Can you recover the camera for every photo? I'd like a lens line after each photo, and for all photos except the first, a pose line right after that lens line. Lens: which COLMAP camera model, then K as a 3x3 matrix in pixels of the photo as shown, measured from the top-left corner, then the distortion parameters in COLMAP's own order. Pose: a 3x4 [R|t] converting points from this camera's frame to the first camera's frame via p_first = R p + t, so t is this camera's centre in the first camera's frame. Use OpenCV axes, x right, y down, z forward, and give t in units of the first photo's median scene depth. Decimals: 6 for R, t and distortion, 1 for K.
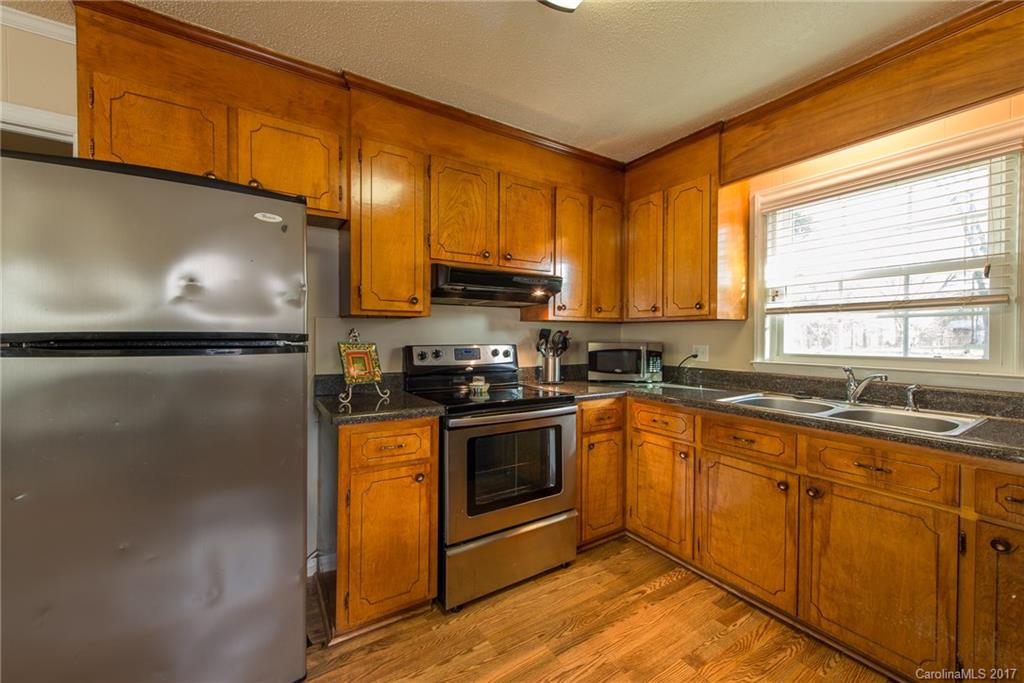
lens RADIAL K [[398.4, 0, 510.1], [0, 398.4, 339.6], [0, 0, 1]] dist [0.008920, -0.002341]
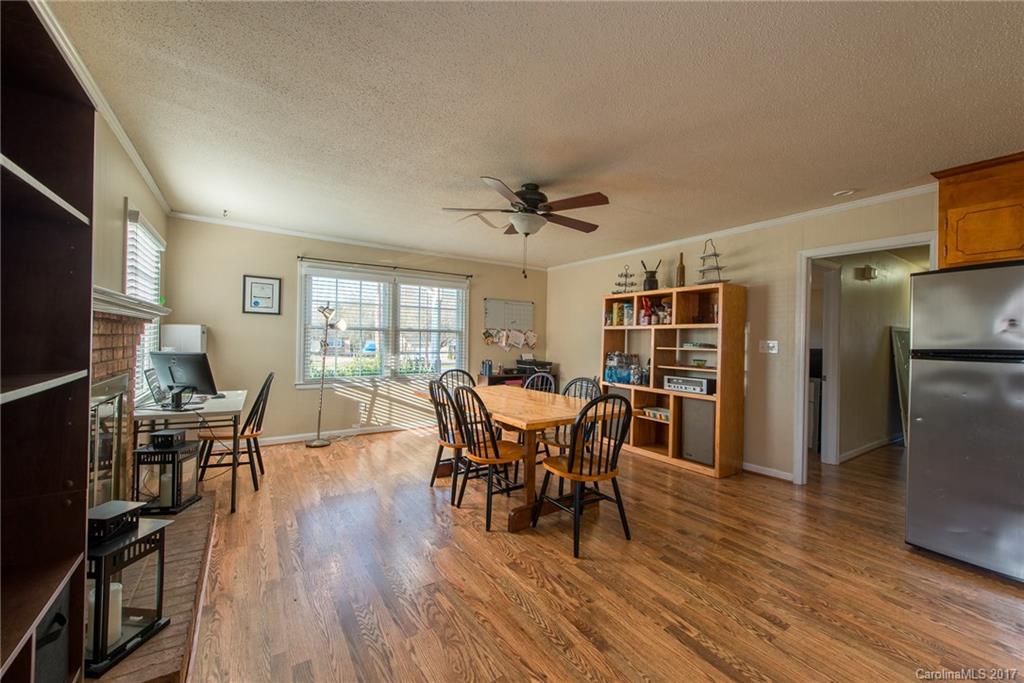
lens RADIAL K [[398.4, 0, 514.4], [0, 398.4, 341.0], [0, 0, 1]] dist [0.008920, -0.002341]
pose [[0.026598, -0.005521, -0.999631, 0.549918], [-0.027579, 0.999600, -0.006255, 0.008577], [0.999266, 0.027735, 0.026435, -0.744635]]
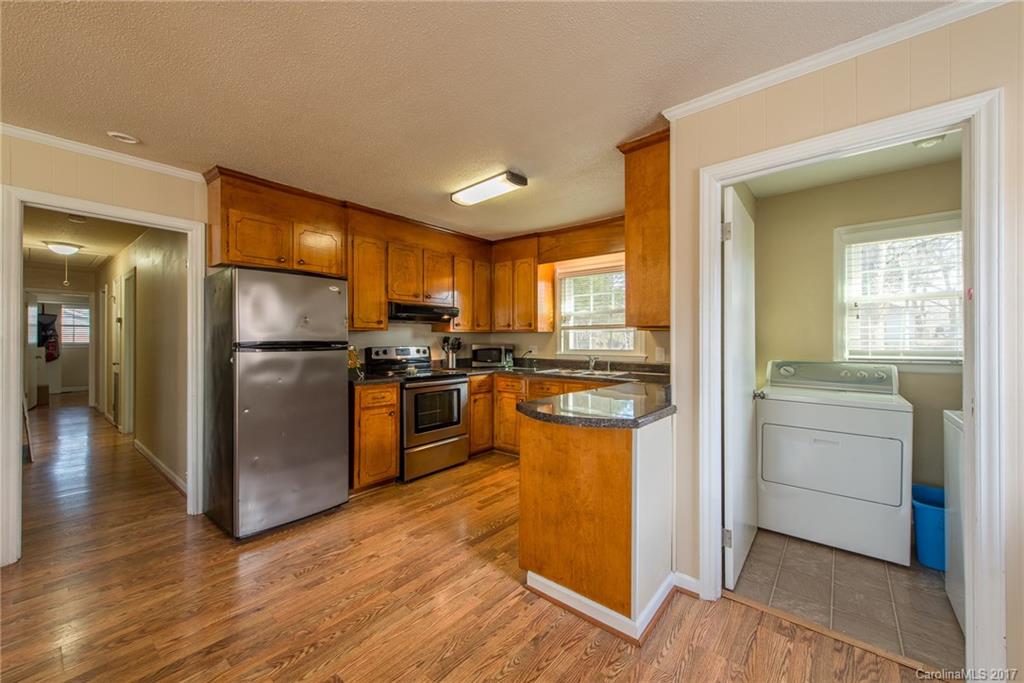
lens RADIAL K [[398.4, 0, 512.1], [0, 398.4, 339.7], [0, 0, 1]] dist [0.008920, -0.002341]
pose [[0.949592, -0.004804, 0.313452, -0.238899], [0.007268, 0.999951, -0.006693, -0.001128], [-0.313405, 0.008633, 0.949580, -0.909895]]
